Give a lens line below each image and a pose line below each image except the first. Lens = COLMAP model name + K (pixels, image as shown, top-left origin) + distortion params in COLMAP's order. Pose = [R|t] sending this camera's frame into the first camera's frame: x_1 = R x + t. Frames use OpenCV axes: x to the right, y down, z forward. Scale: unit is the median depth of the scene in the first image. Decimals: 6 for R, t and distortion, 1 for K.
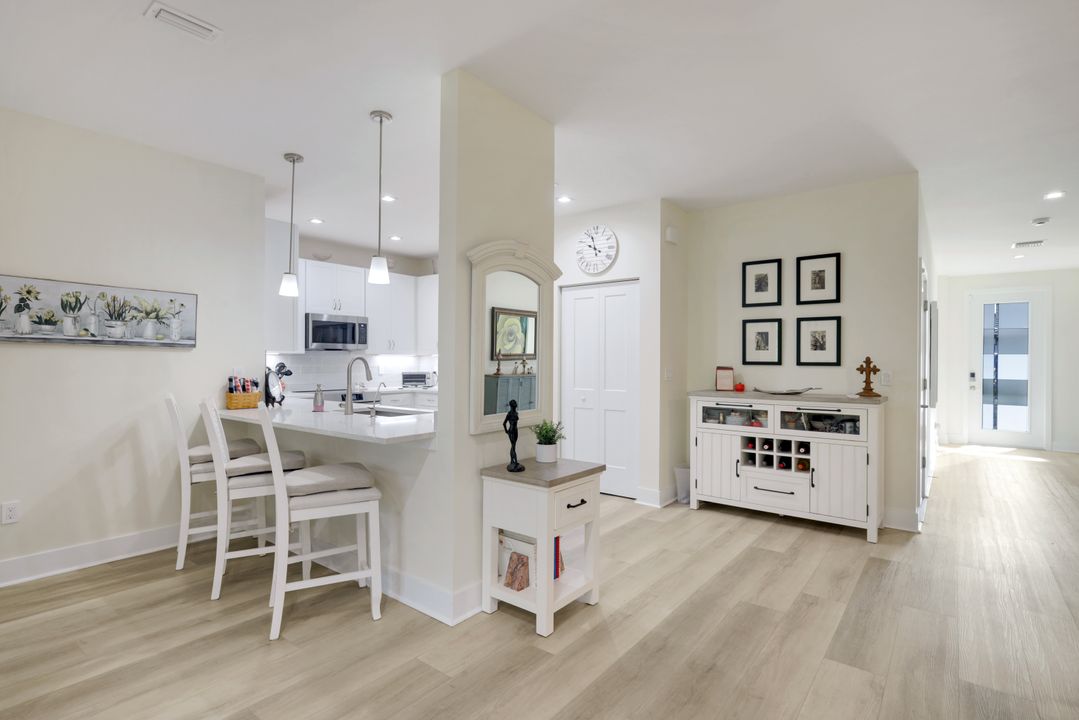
lens RADIAL K [[531.9, 0, 539.5], [0, 531.9, 360.0], [0, 0, 1]] dist [0.002615, 0.000361]
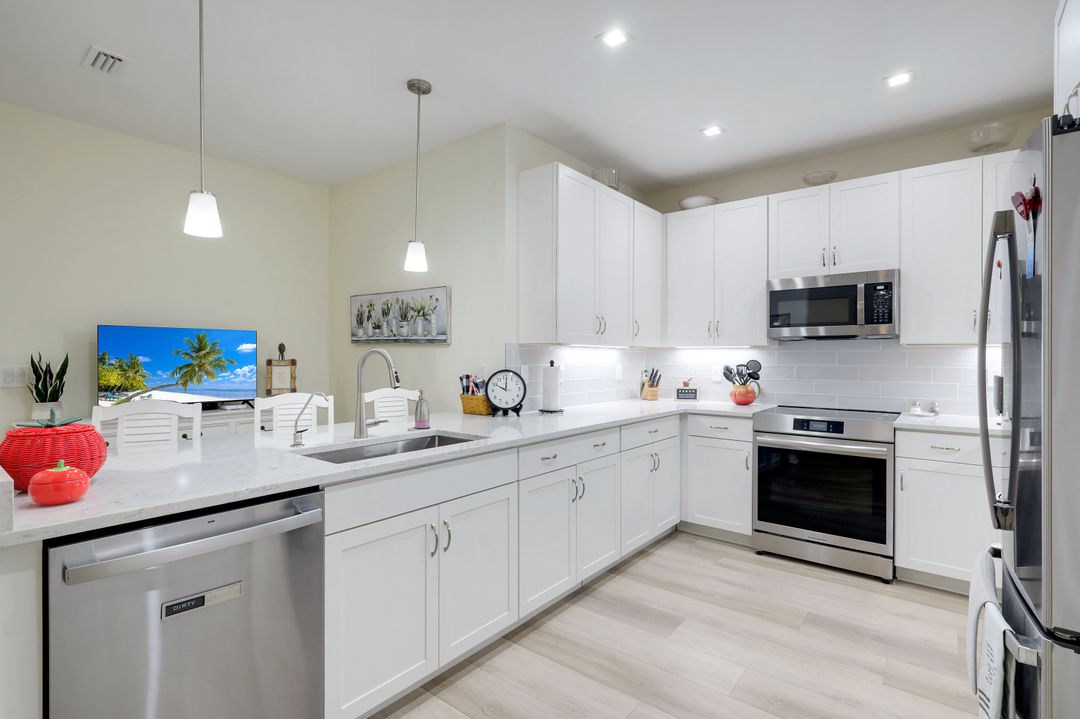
lens RADIAL K [[511.3, 0, 540.0], [0, 511.3, 359.5], [0, 0, 1]] dist [-0.000946, -0.000508]
pose [[-0.003844, 0.002730, -0.999989, 0.282681], [-0.000127, 0.999996, 0.002731, 0.004157], [0.999993, 0.000137, -0.003844, 1.269228]]
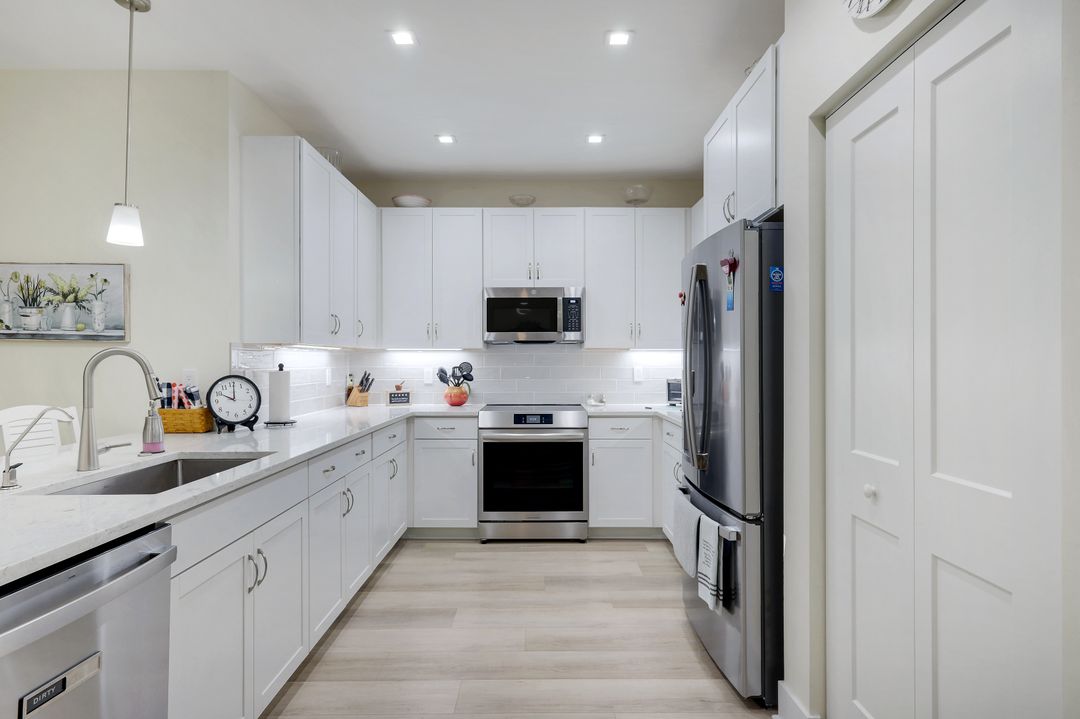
lens RADIAL K [[592.4, 0, 540.0], [0, 592.4, 359.5], [0, 0, 1]] dist [0.006765, -0.000262]
pose [[0.621725, -0.004728, -0.783221, 0.326948], [0.004566, 0.999987, -0.002412, 0.006295], [0.783222, -0.002076, 0.621738, 1.022838]]
